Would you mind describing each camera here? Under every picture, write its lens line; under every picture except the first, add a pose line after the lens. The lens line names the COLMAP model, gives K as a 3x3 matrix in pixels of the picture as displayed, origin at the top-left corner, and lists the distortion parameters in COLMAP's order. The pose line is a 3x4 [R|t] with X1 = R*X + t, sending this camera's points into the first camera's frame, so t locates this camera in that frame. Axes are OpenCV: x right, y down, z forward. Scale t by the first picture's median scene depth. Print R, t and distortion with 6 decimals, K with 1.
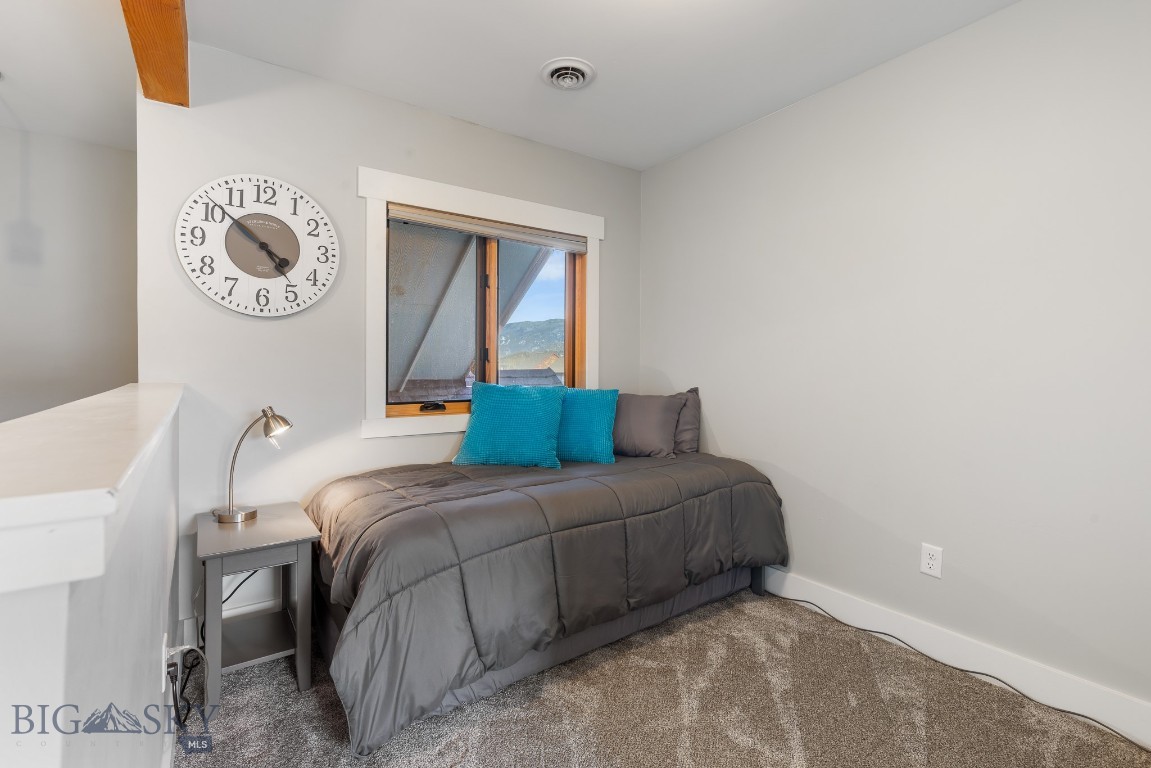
lens RADIAL K [[531.1, 0, 575.9], [0, 531.1, 367.1], [0, 0, 1]] dist [-0.000423, -0.000272]
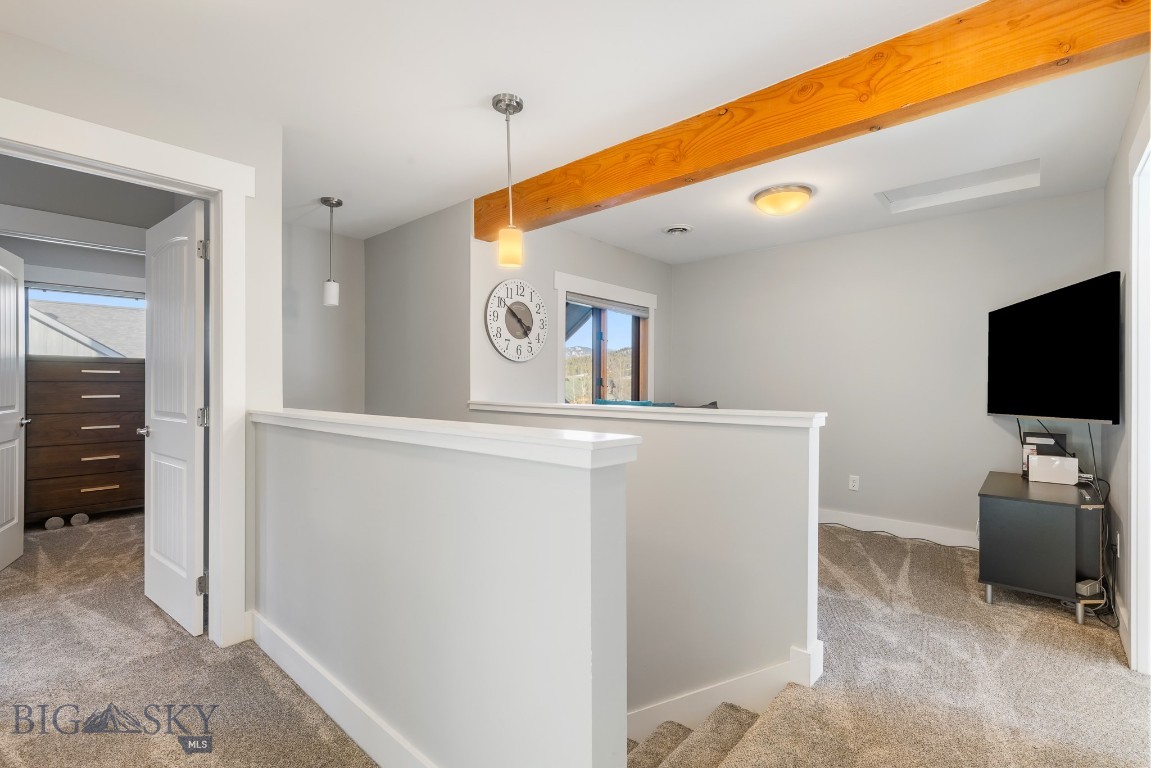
lens RADIAL K [[517.6, 0, 575.5], [0, 517.6, 384.0], [0, 0, 1]] dist [0.000168, -0.000056]
pose [[0.974367, -0.000707, 0.224962, -0.780057], [0.001384, 0.999995, -0.002849, -0.016444], [-0.224959, 0.003087, 0.974363, -0.669453]]
